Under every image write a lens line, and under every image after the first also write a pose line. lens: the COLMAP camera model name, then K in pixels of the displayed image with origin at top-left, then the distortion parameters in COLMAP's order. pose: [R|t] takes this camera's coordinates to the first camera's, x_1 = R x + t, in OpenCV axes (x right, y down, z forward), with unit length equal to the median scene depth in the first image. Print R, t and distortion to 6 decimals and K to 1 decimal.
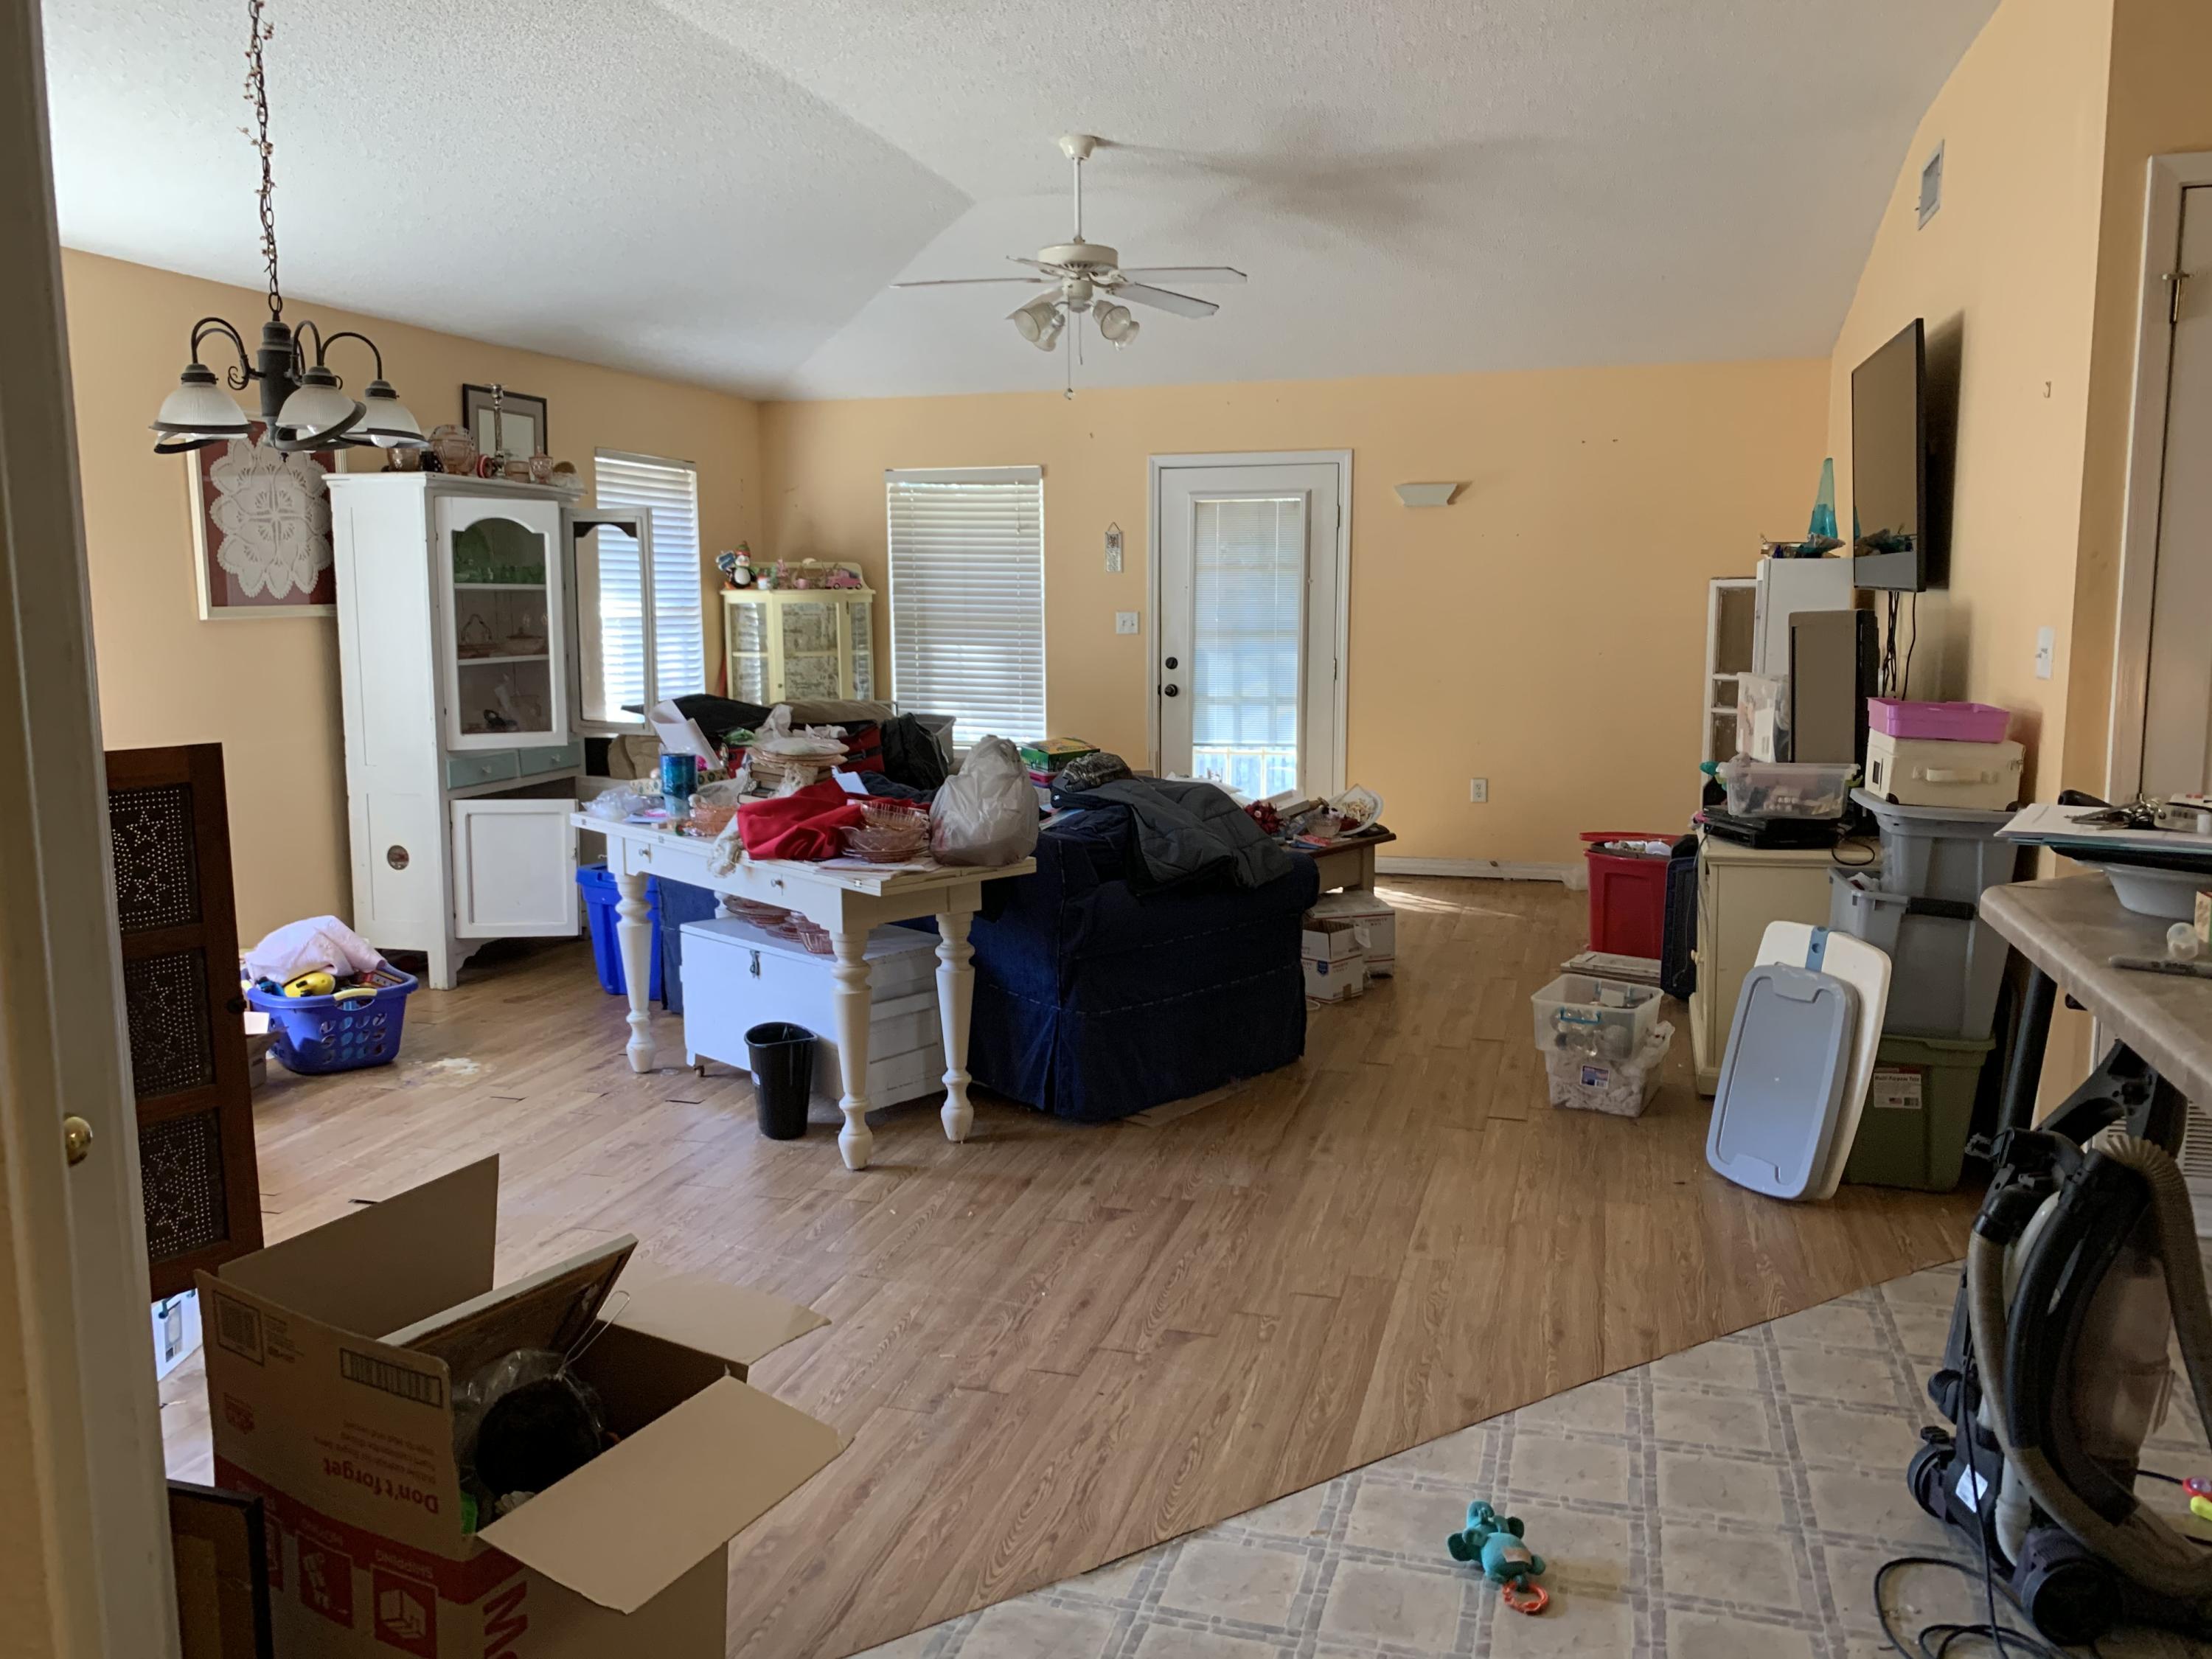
lens RADIAL K [[1688.6, 0, 1040.3], [0, 1688.6, 826.2], [0, 0, 1]] dist [-0.009879, 0.002381]
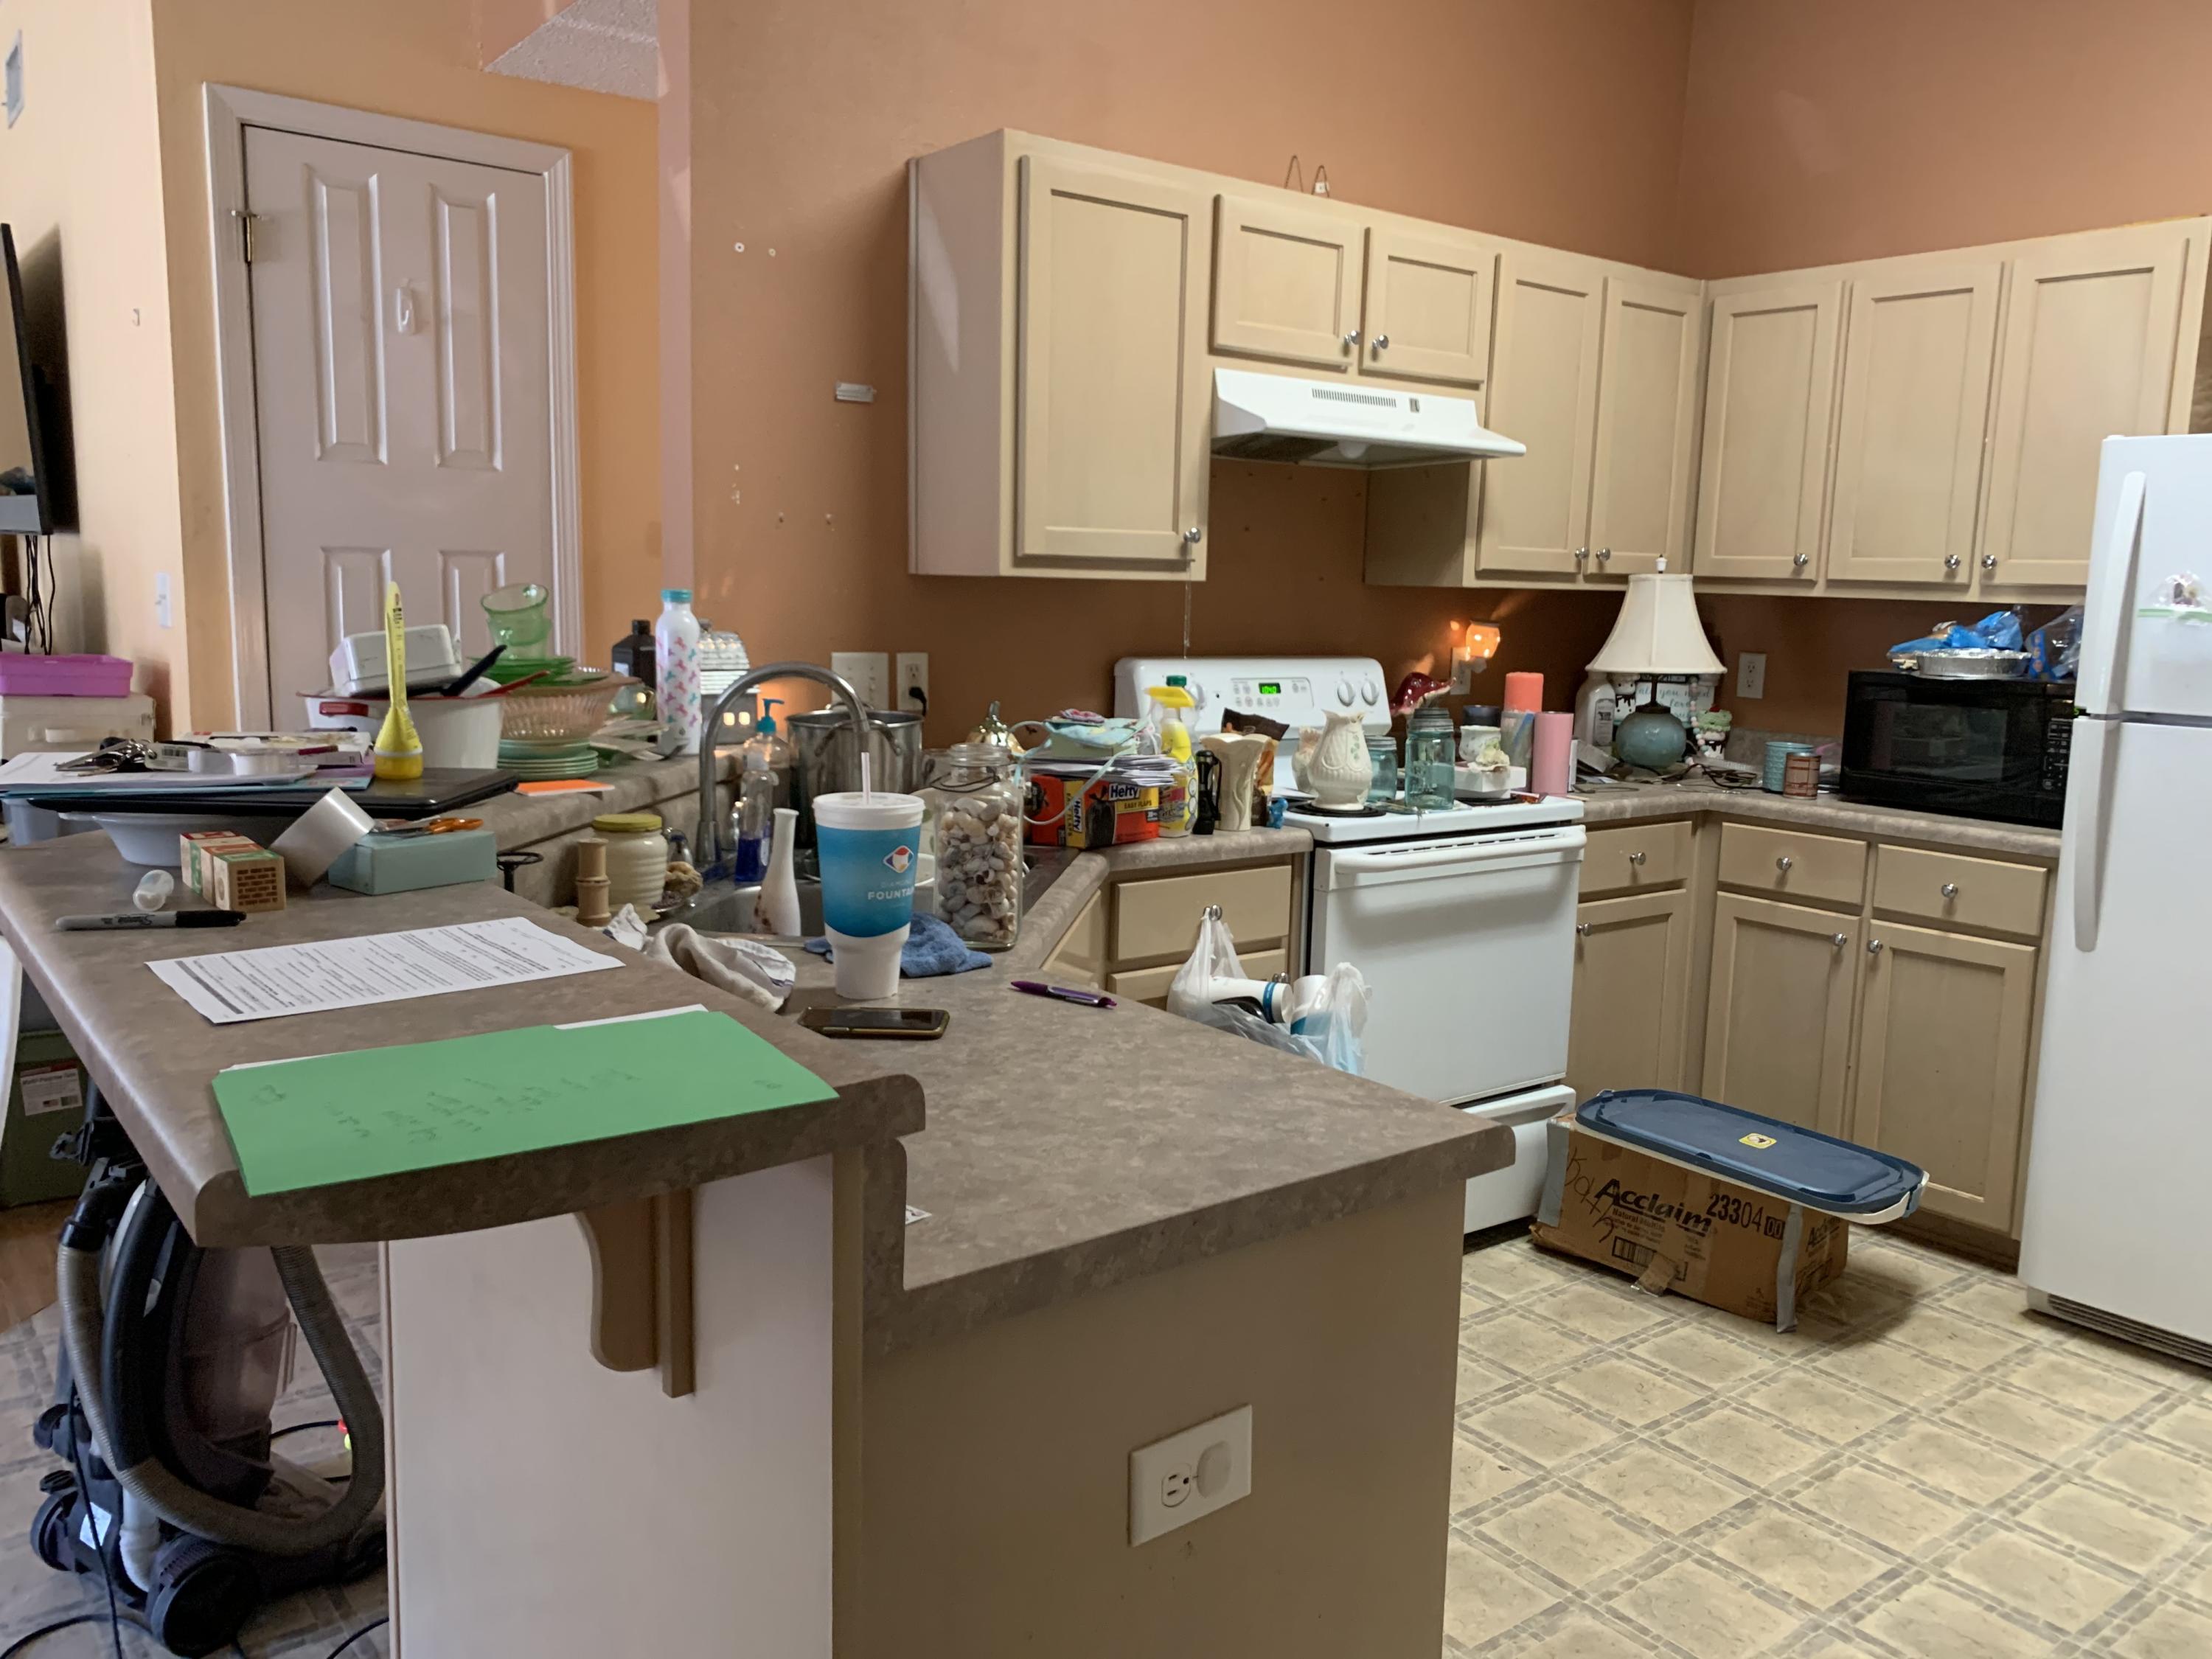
lens RADIAL K [[1776.4, 0, 1109.4], [0, 1776.4, 885.9], [0, 0, 1]] dist [0.052392, -0.089351]
pose [[0.543989, -0.125339, 0.829678, 0.099504], [0.081975, 0.991989, 0.096111, 0.009696], [-0.835078, 0.015730, 0.549906, 0.025379]]
